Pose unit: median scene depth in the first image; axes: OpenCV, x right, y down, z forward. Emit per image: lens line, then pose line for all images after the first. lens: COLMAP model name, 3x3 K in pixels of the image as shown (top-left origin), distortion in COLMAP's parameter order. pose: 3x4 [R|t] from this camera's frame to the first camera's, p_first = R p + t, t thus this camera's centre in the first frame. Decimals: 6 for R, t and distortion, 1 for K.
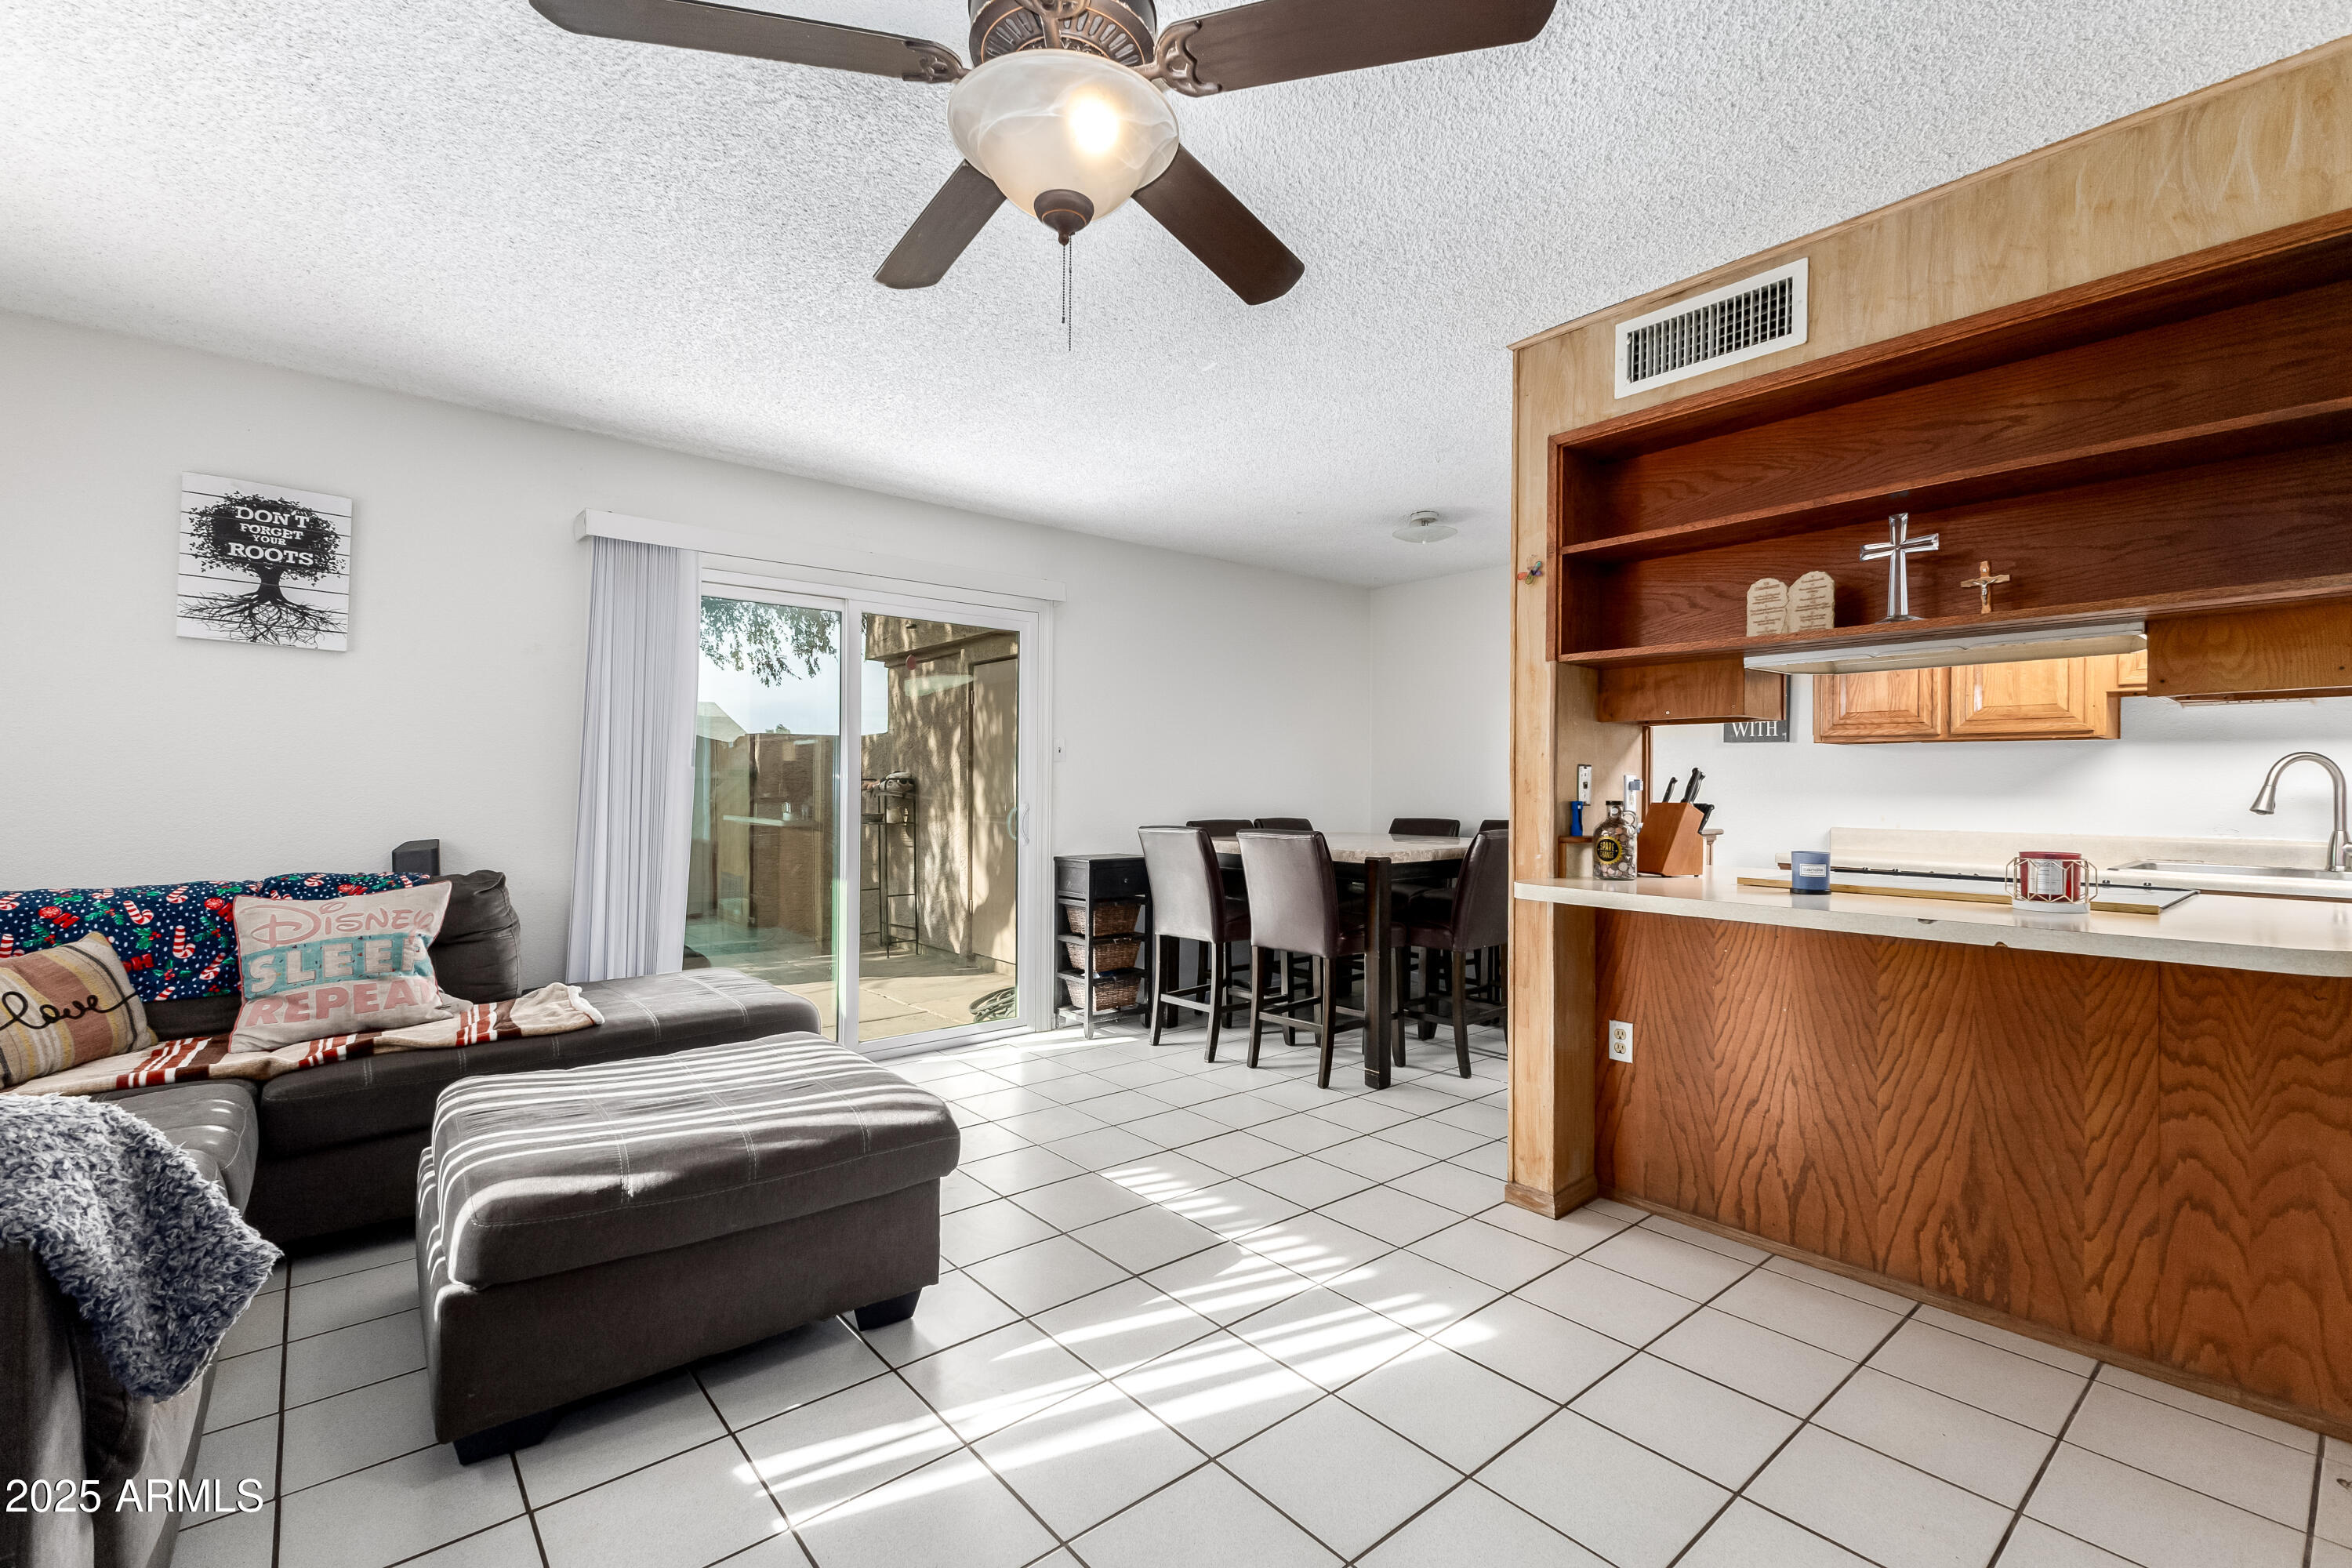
lens RADIAL K [[1015.1, 0, 1171.7], [0, 1015.1, 783.8], [0, 0, 1]] dist [0.013204, -0.001166]
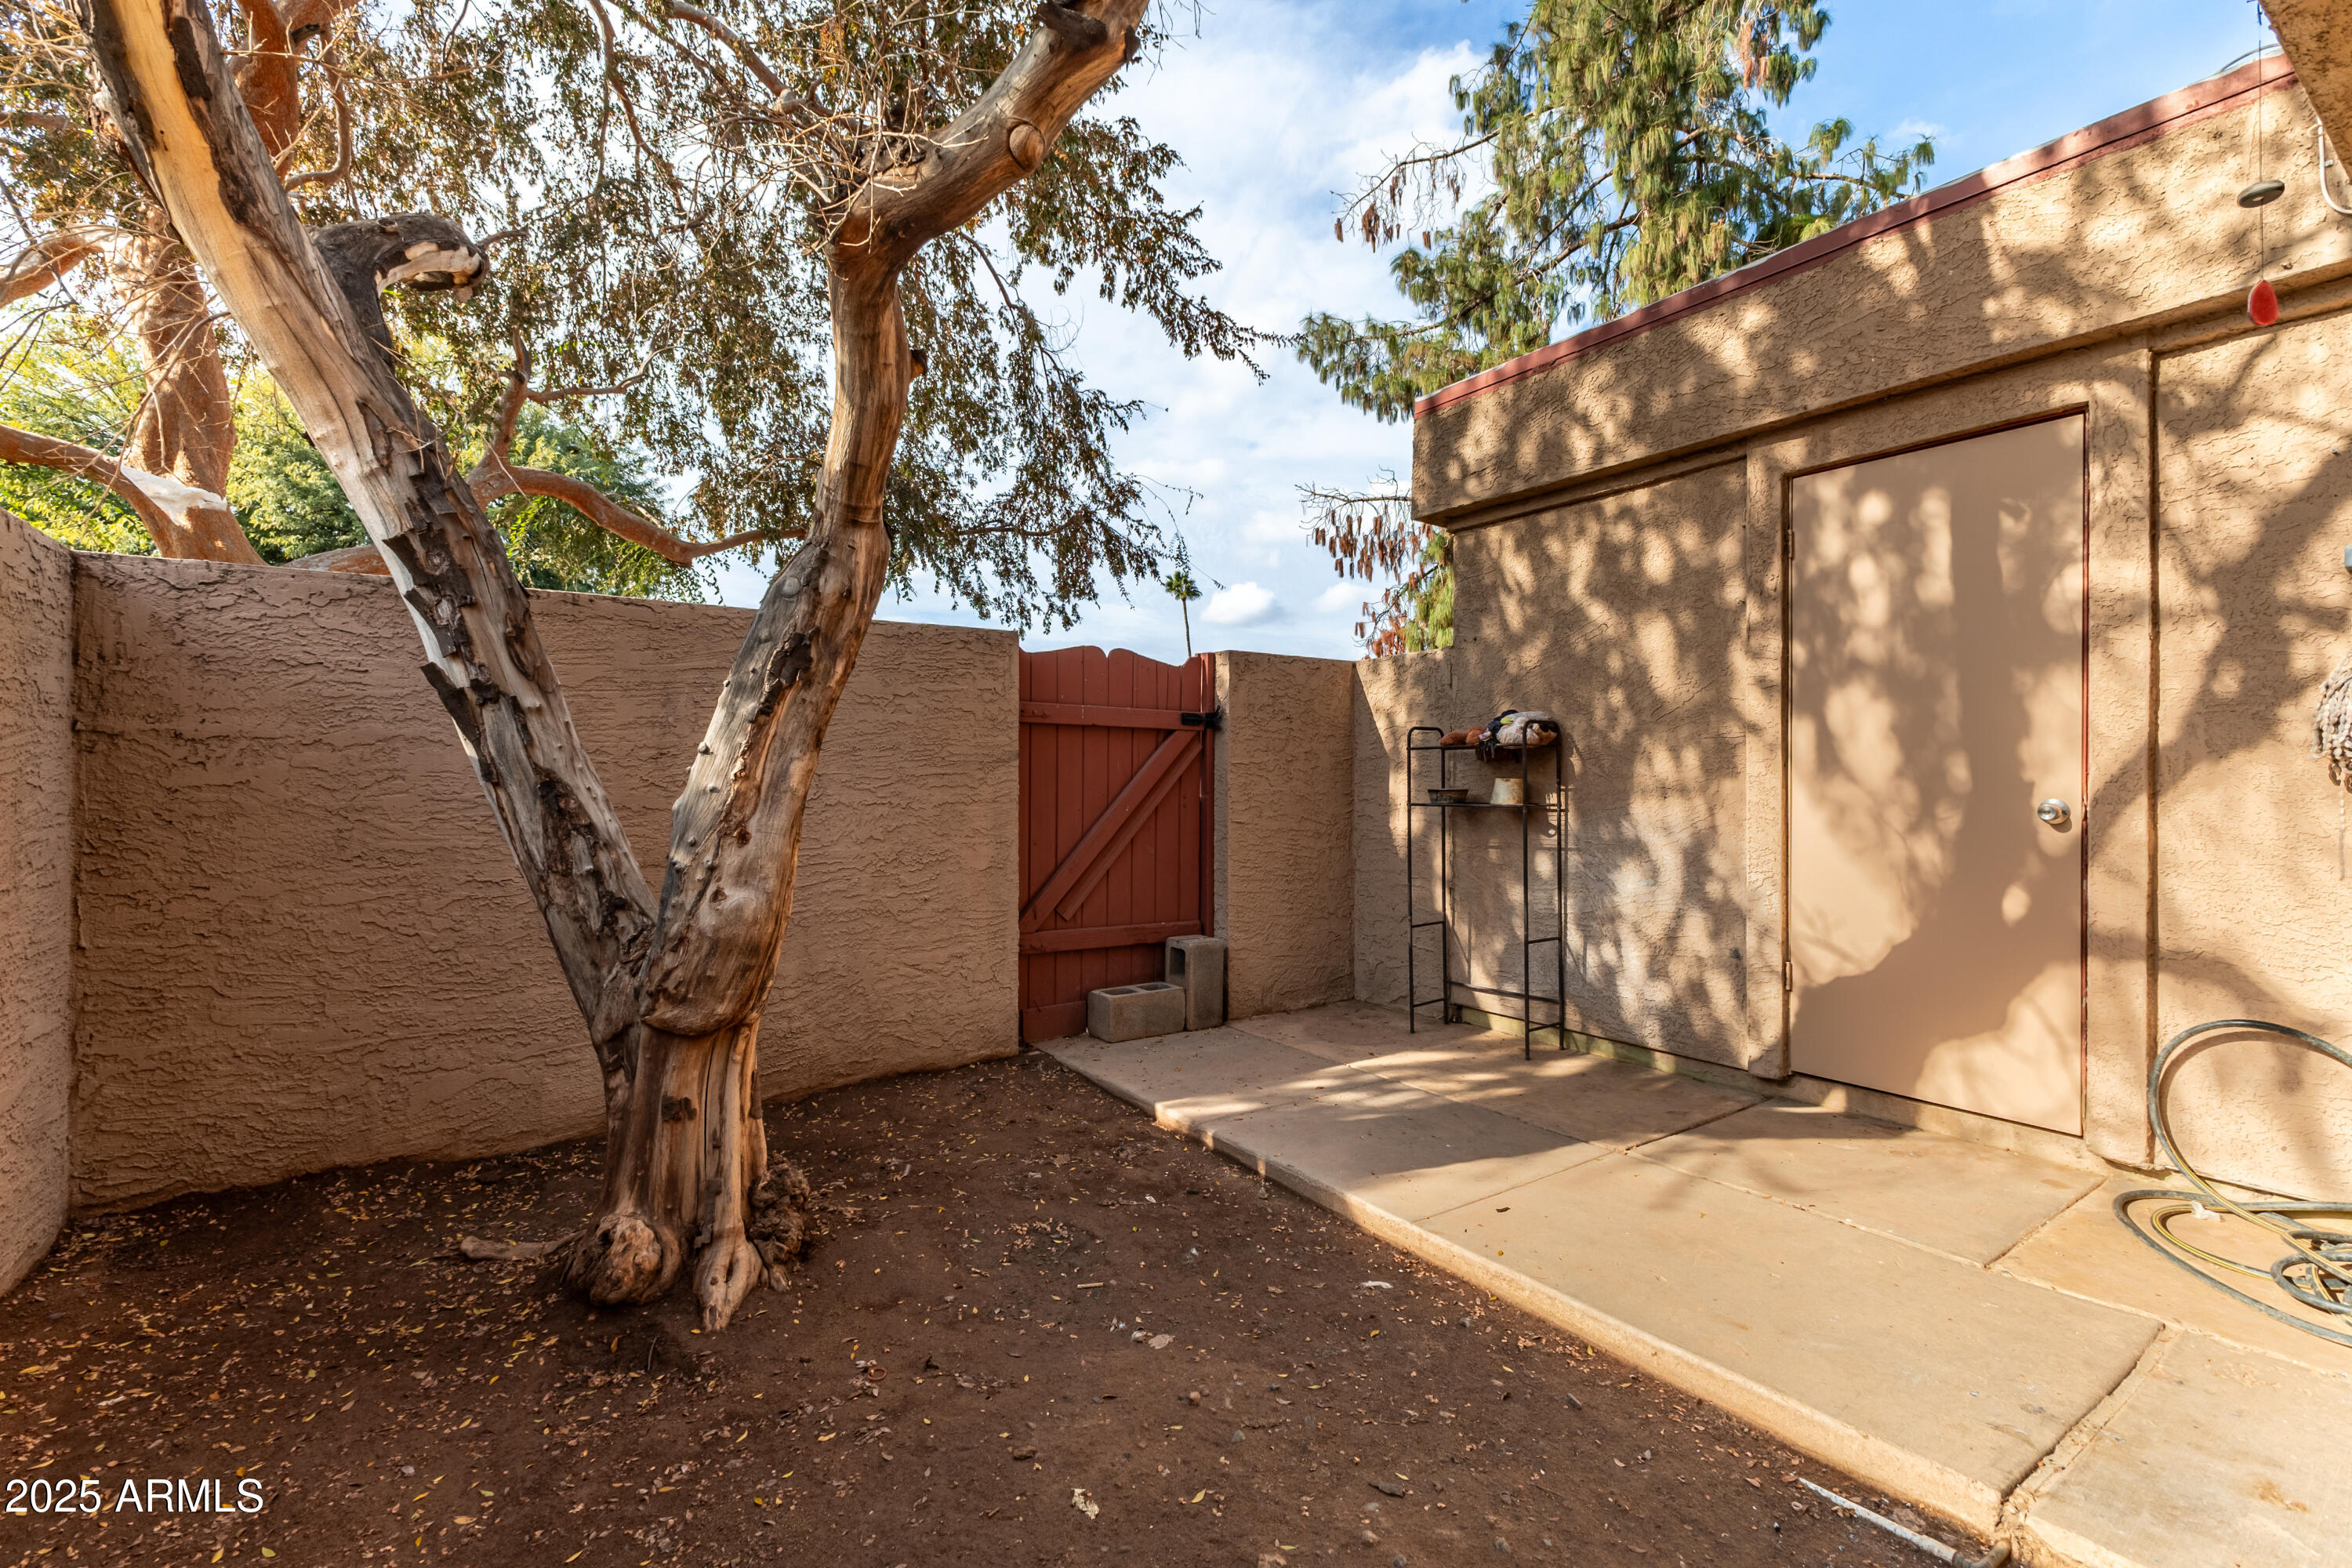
lens RADIAL K [[1015.1, 0, 1173.1], [0, 1015.1, 784.7], [0, 0, 1]] dist [0.013204, -0.001166]
pose [[0.996058, -0.008906, -0.088252, -1.001779], [0.009329, 0.999947, 0.004382, 0.059346], [0.088209, -0.005188, 0.996089, 1.105520]]
